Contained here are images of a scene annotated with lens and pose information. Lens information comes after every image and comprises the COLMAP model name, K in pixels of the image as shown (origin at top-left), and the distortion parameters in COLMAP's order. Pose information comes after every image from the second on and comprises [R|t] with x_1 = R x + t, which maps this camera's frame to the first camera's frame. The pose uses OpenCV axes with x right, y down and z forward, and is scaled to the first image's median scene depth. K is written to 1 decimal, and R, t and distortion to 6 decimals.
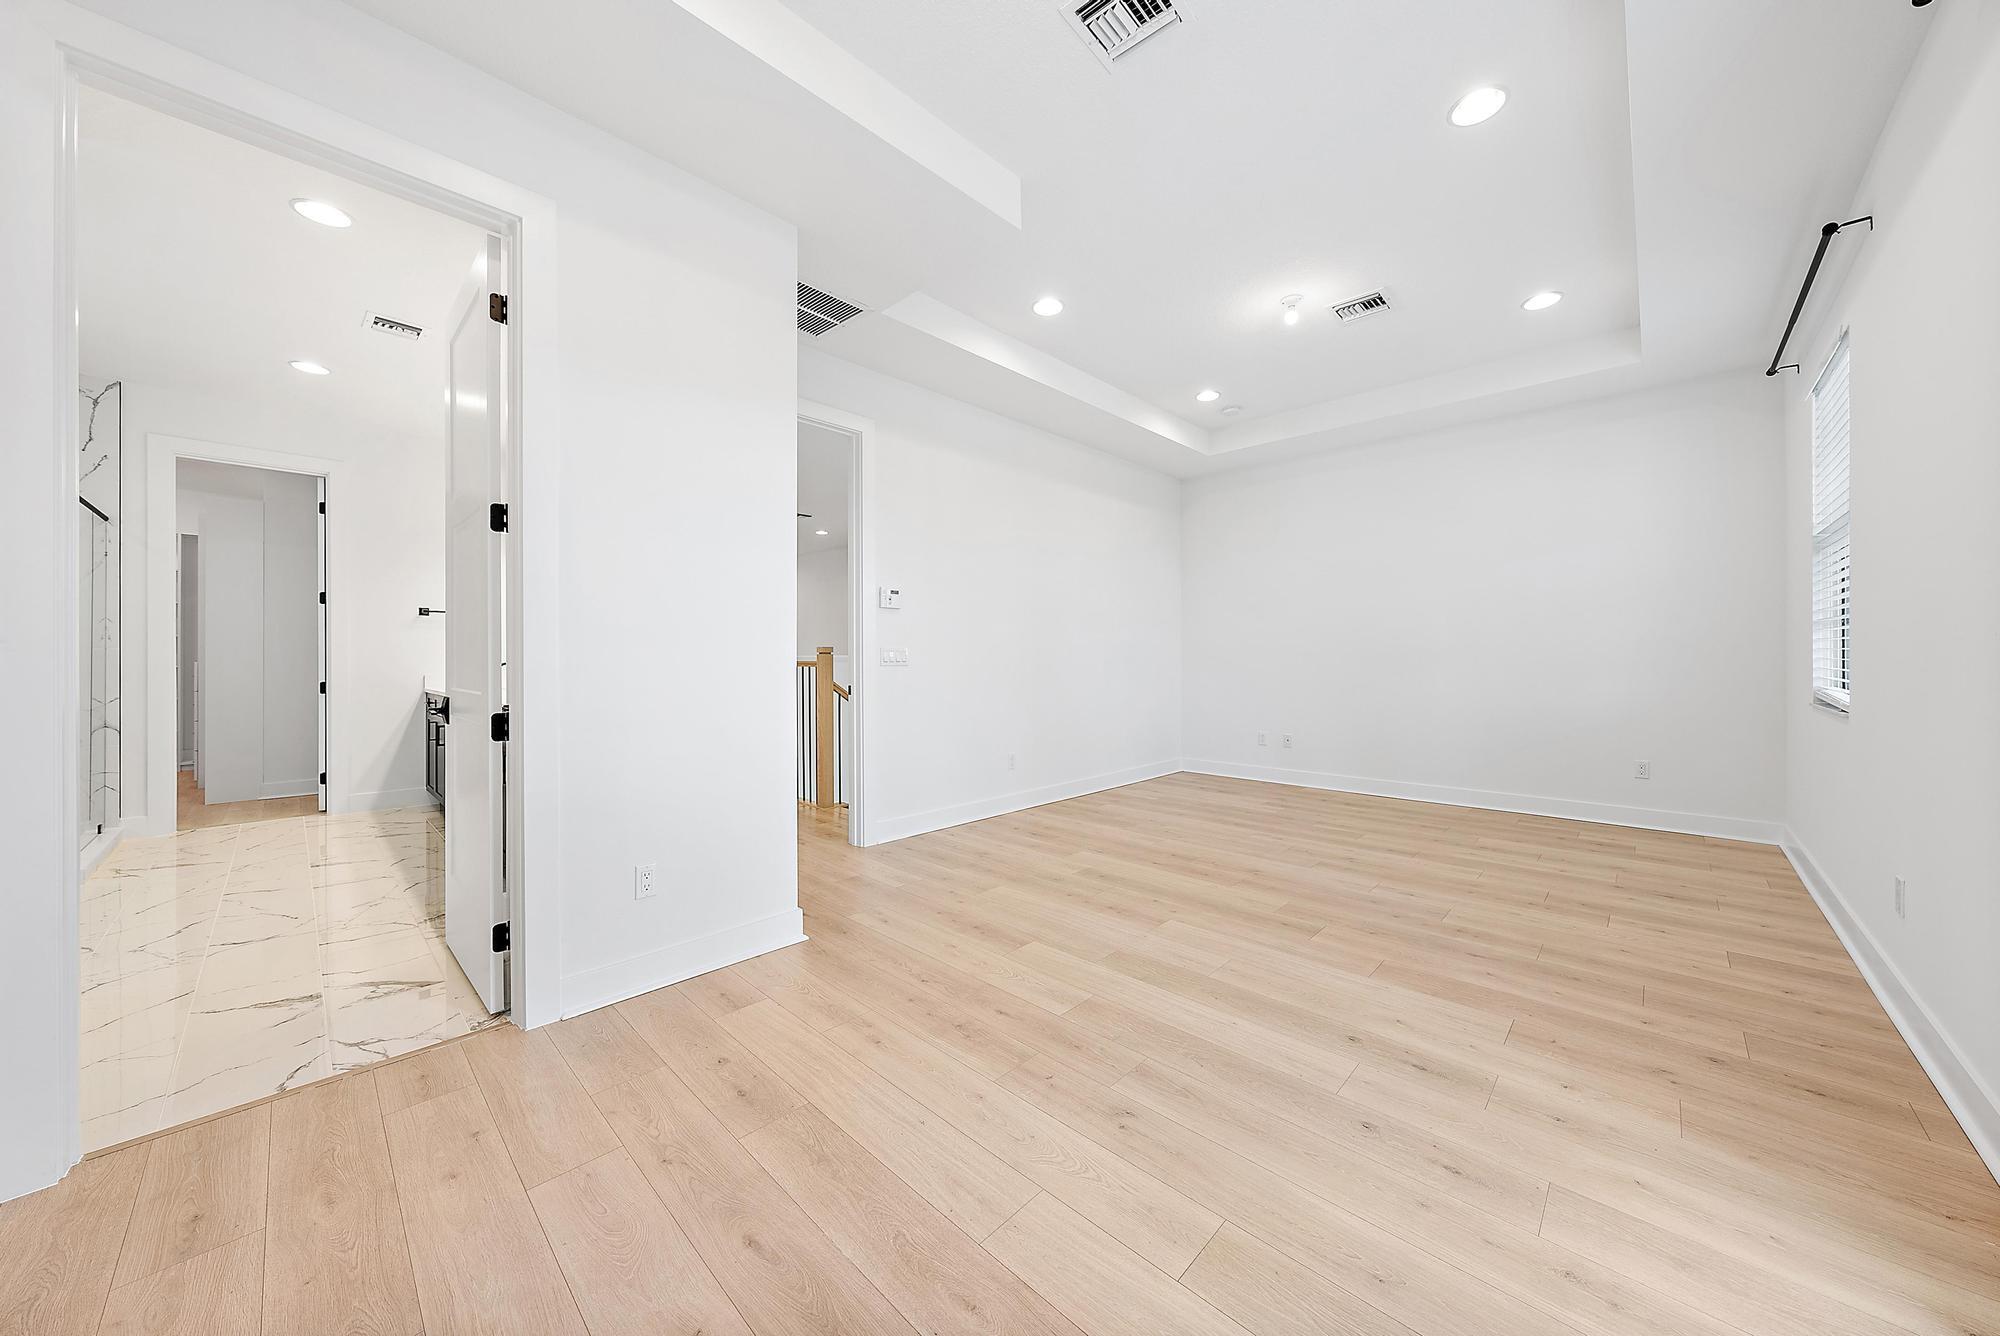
lens RADIAL K [[683.9, 0, 1005.8], [0, 683.9, 661.5], [0, 0, 1]] dist [-0.002283, -0.000122]
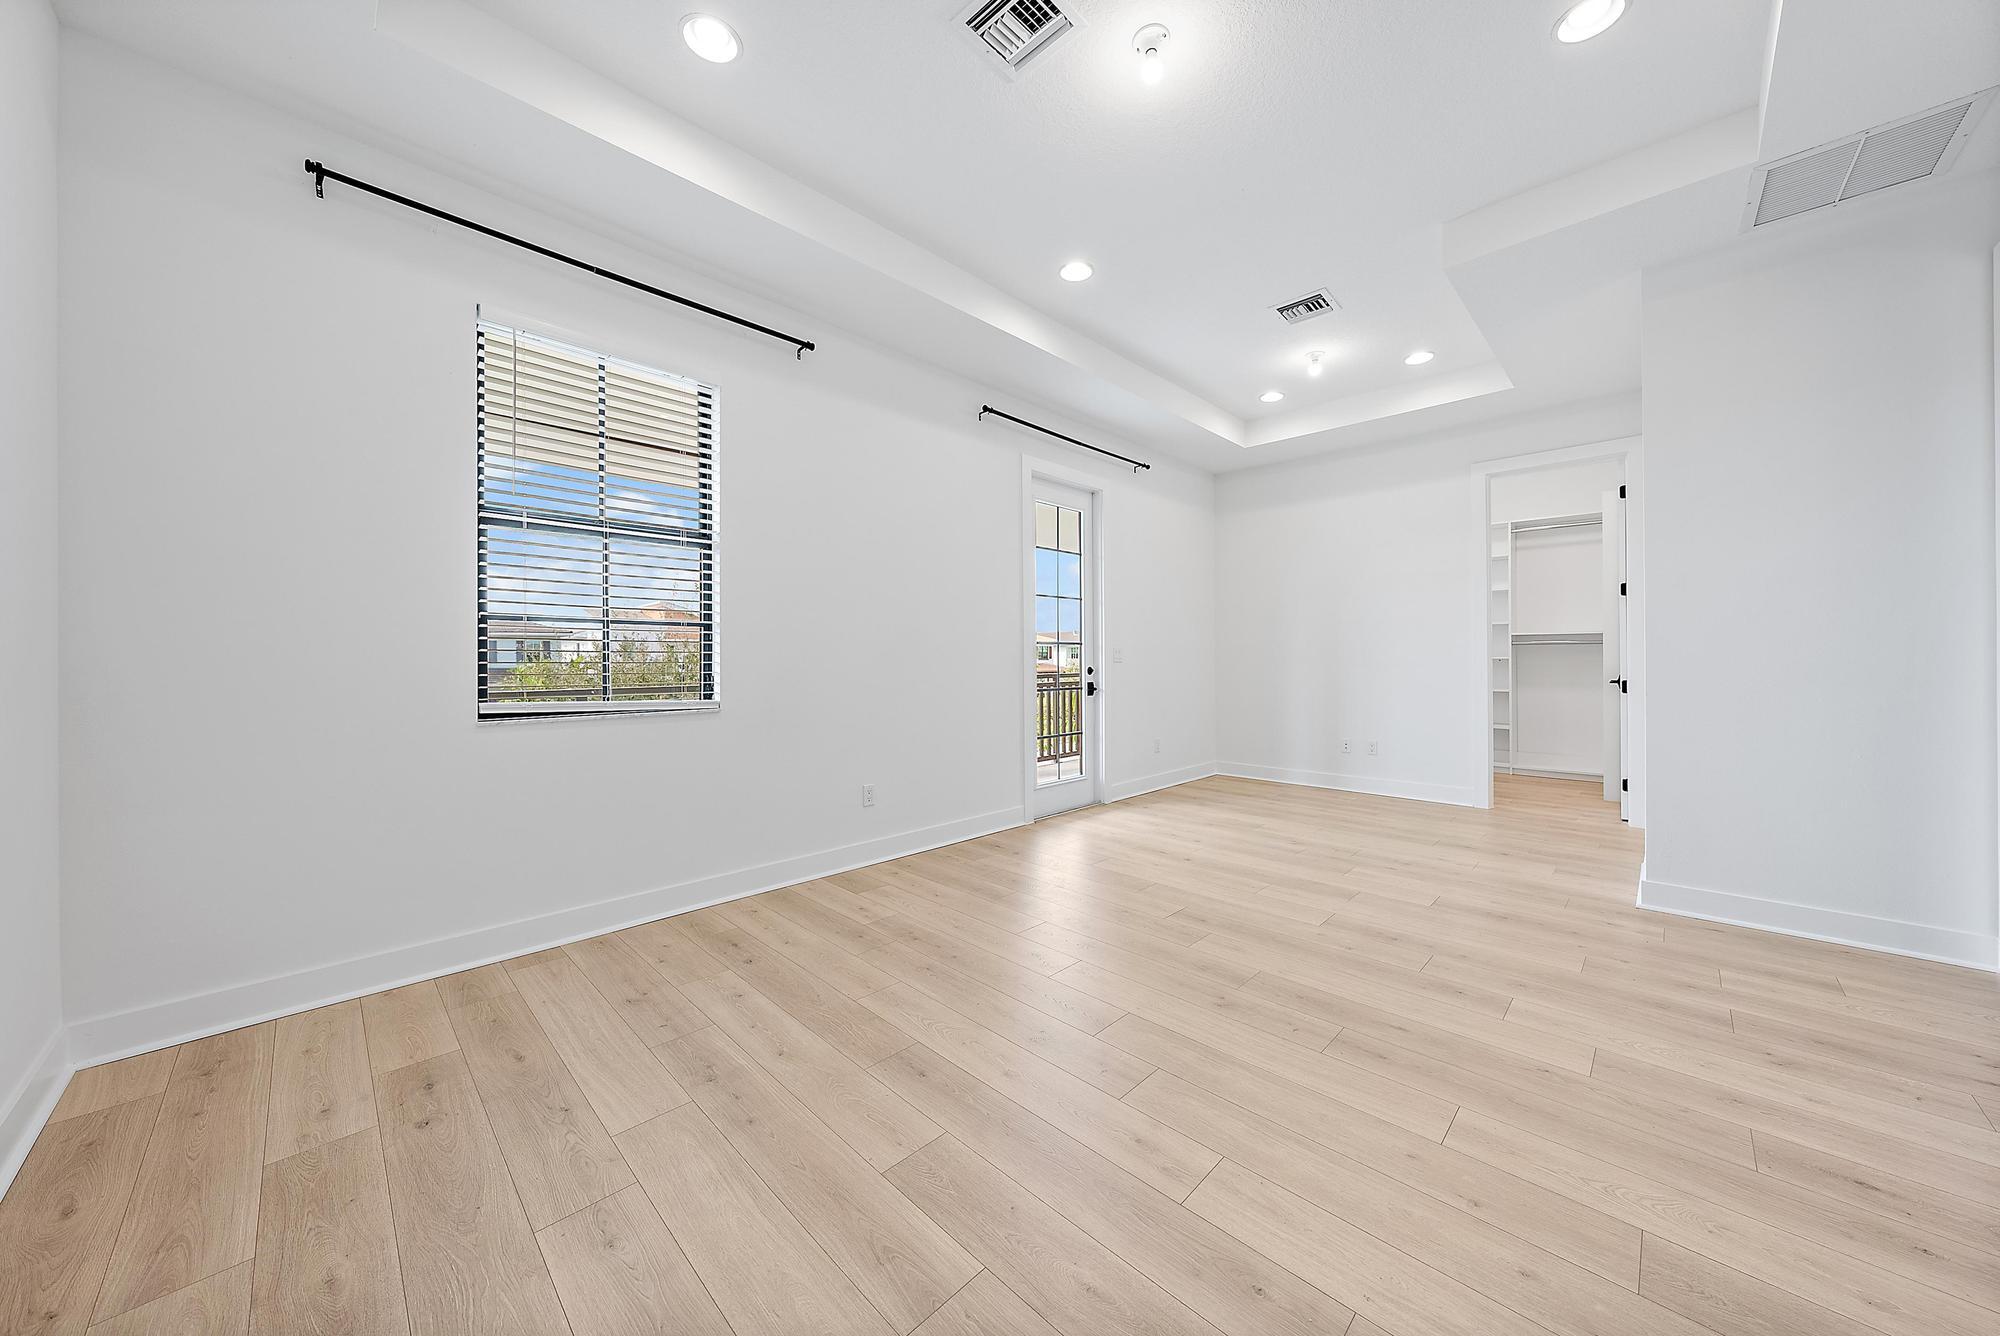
lens RADIAL K [[683.9, 0, 1005.8], [0, 683.9, 661.5], [0, 0, 1]] dist [-0.002283, -0.000122]
pose [[-0.999915, 0.000905, 0.013021, 0.631857], [0.000939, 0.999996, 0.002563, -0.003423], [-0.013019, 0.002575, -0.999912, 1.849637]]
